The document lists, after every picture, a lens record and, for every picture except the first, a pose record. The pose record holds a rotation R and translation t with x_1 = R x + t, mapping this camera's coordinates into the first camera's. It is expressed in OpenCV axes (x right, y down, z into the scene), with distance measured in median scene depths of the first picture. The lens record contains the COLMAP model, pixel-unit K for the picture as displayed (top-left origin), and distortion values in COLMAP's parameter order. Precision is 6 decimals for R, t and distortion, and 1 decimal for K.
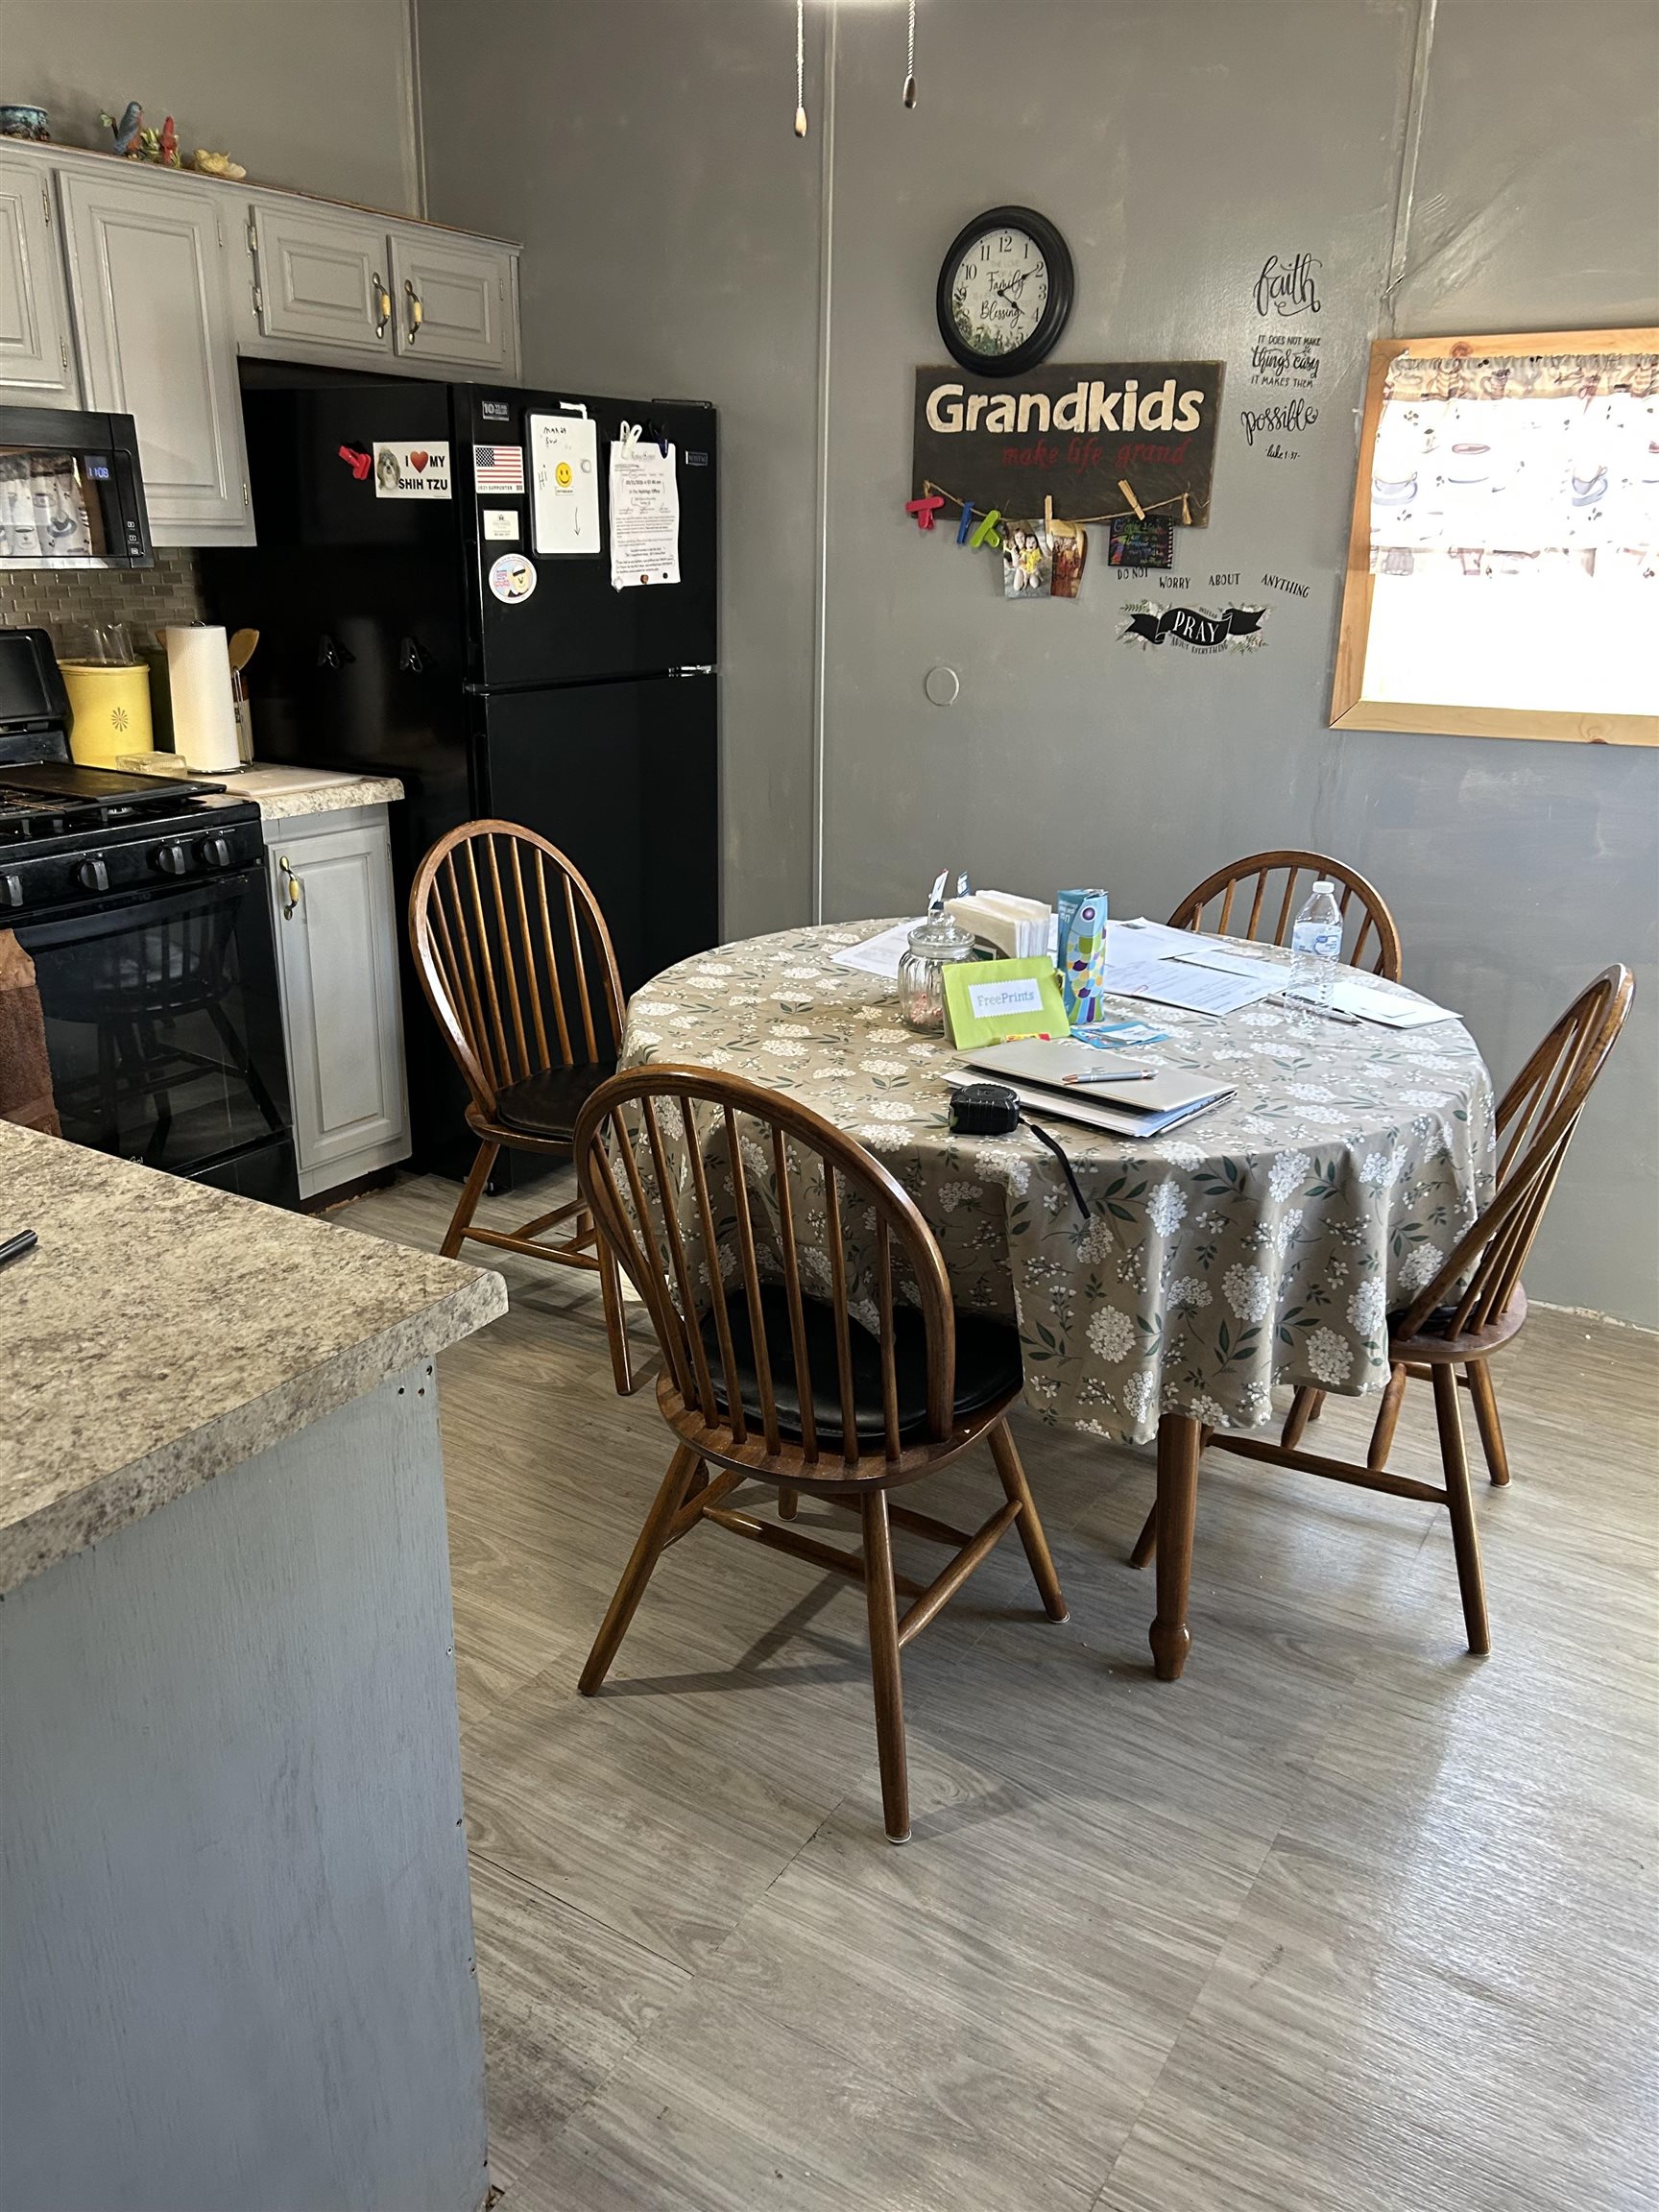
lens RADIAL K [[1673.9, 0, 828.2], [0, 1673.9, 1095.4], [0, 0, 1]] dist [0.039559, -0.047581]
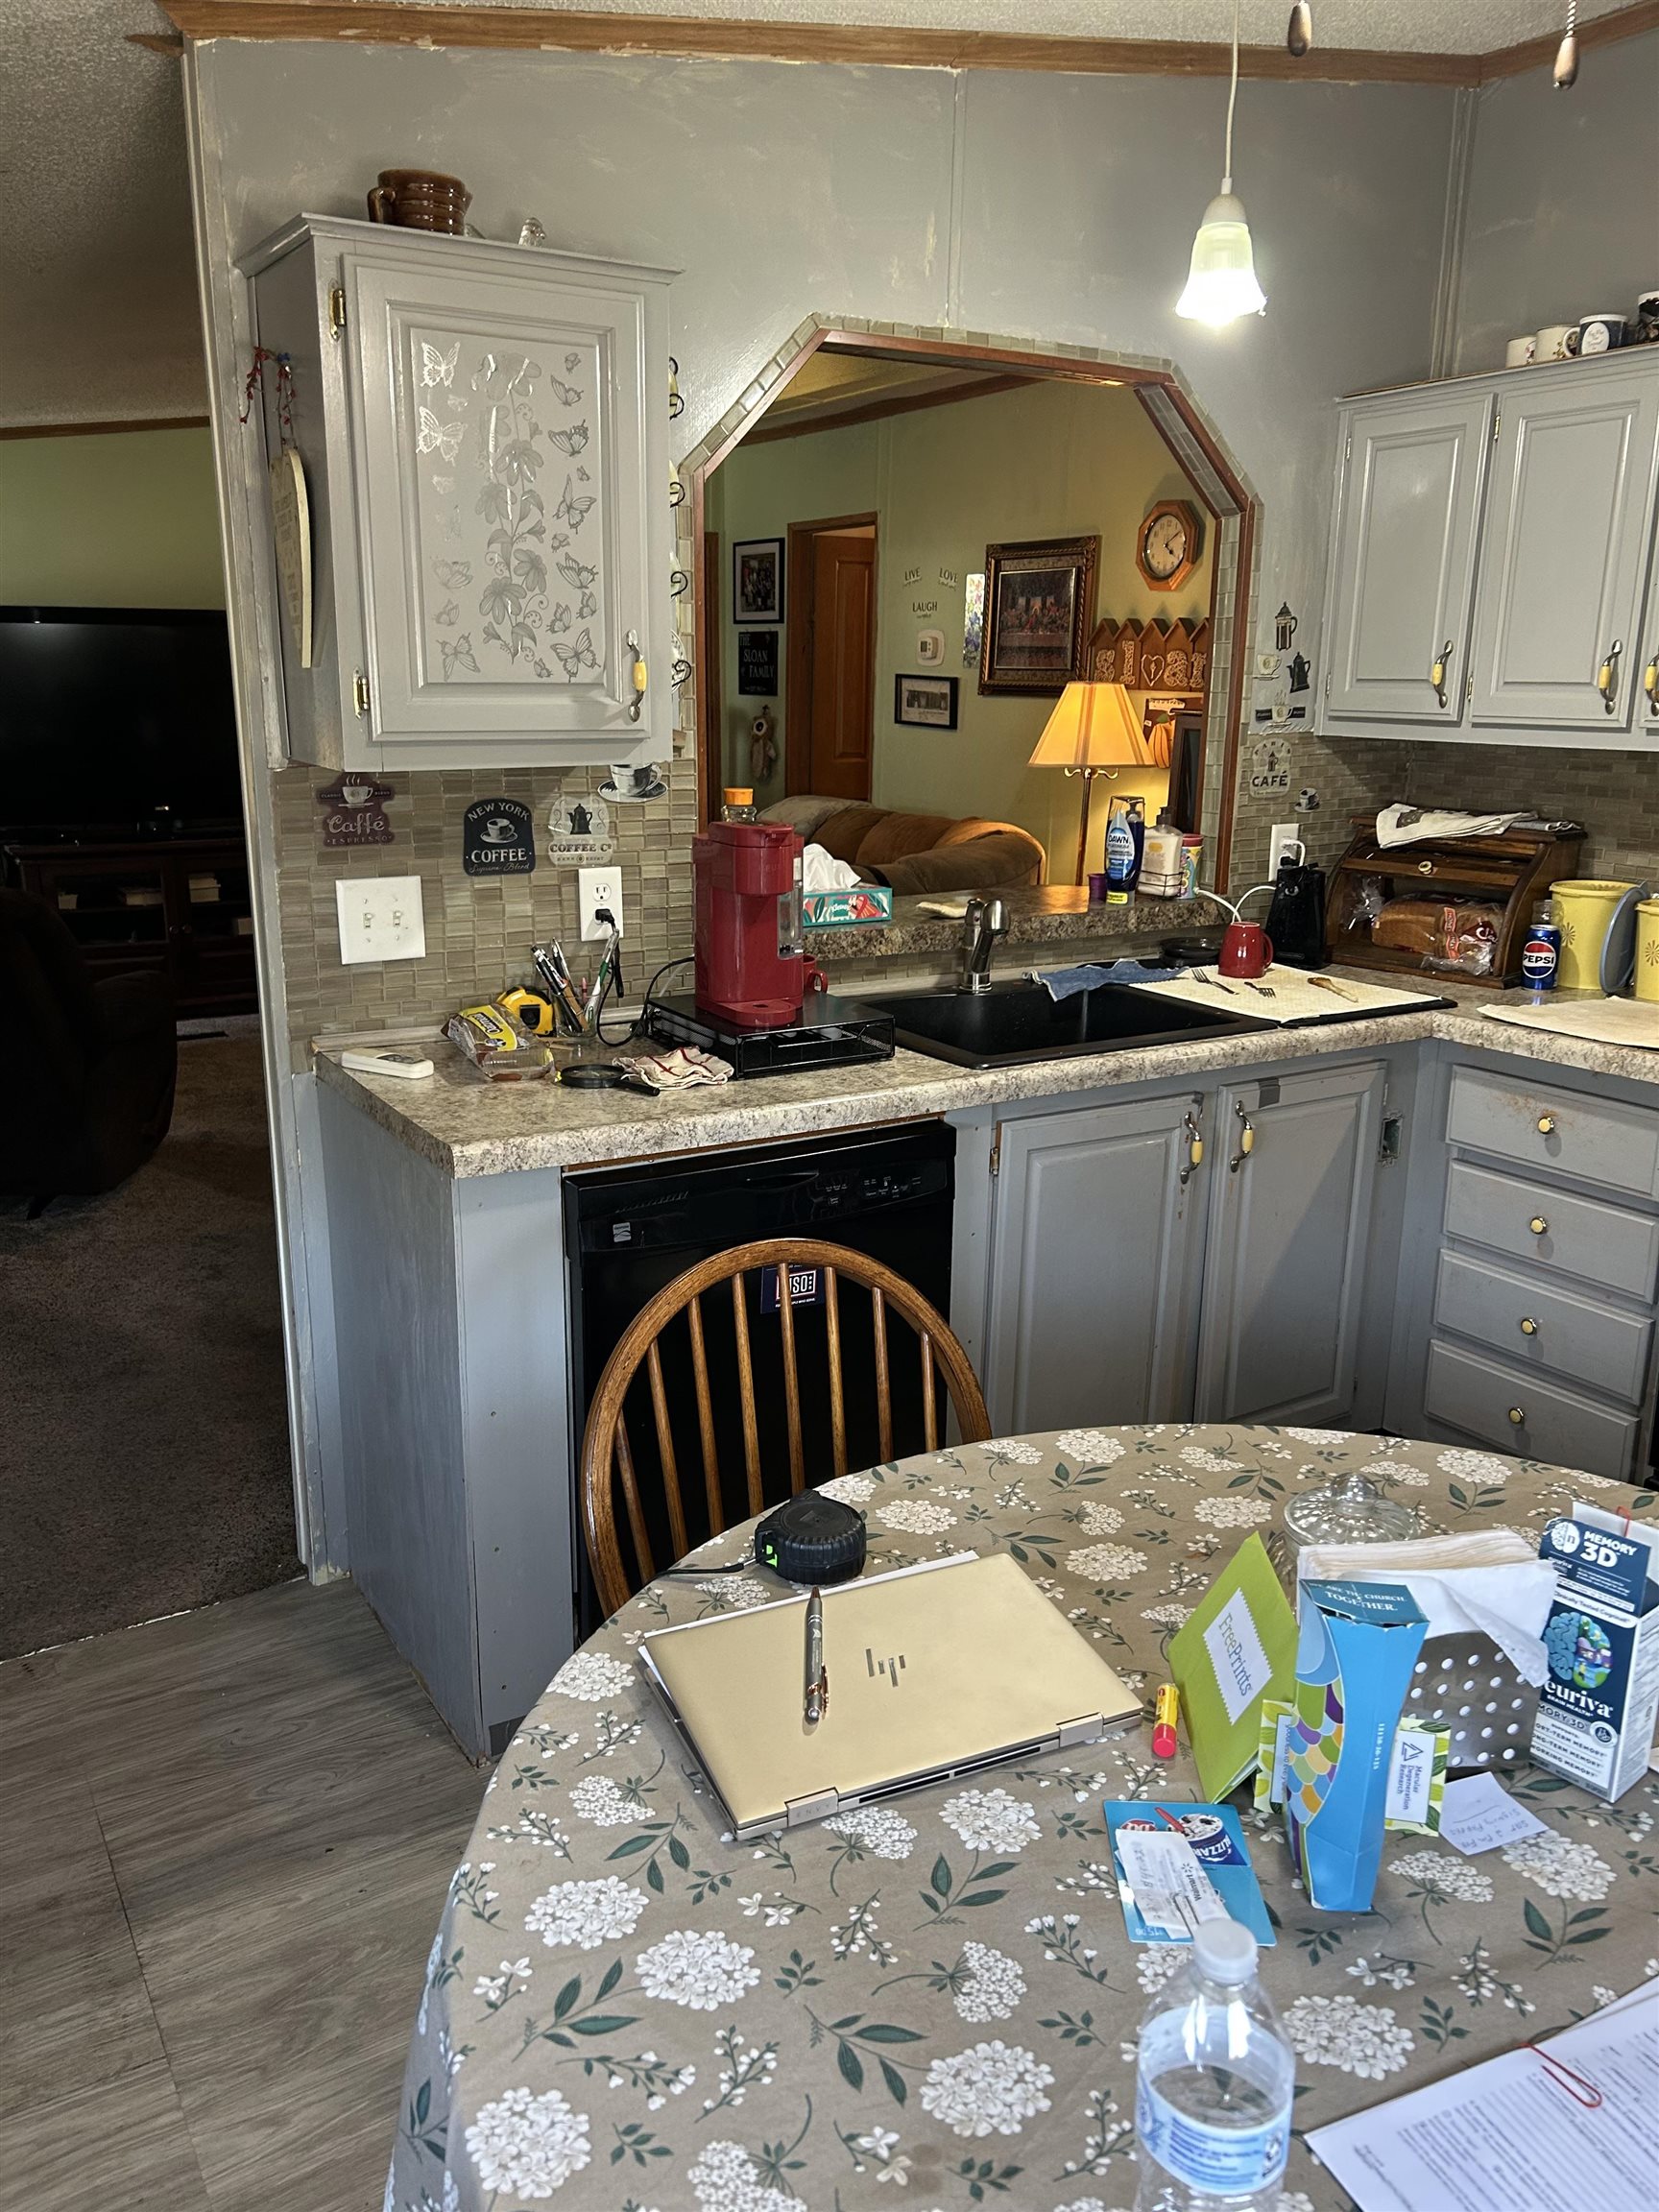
lens RADIAL K [[1673.9, 0, 828.2], [0, 1673.9, 1095.4], [0, 0, 1]] dist [0.039559, -0.047581]
pose [[-0.452025, 0.196879, -0.870007, 0.633214], [-0.311319, 0.879188, 0.360707, -0.389598], [0.835915, 0.433898, -0.336123, 1.109638]]
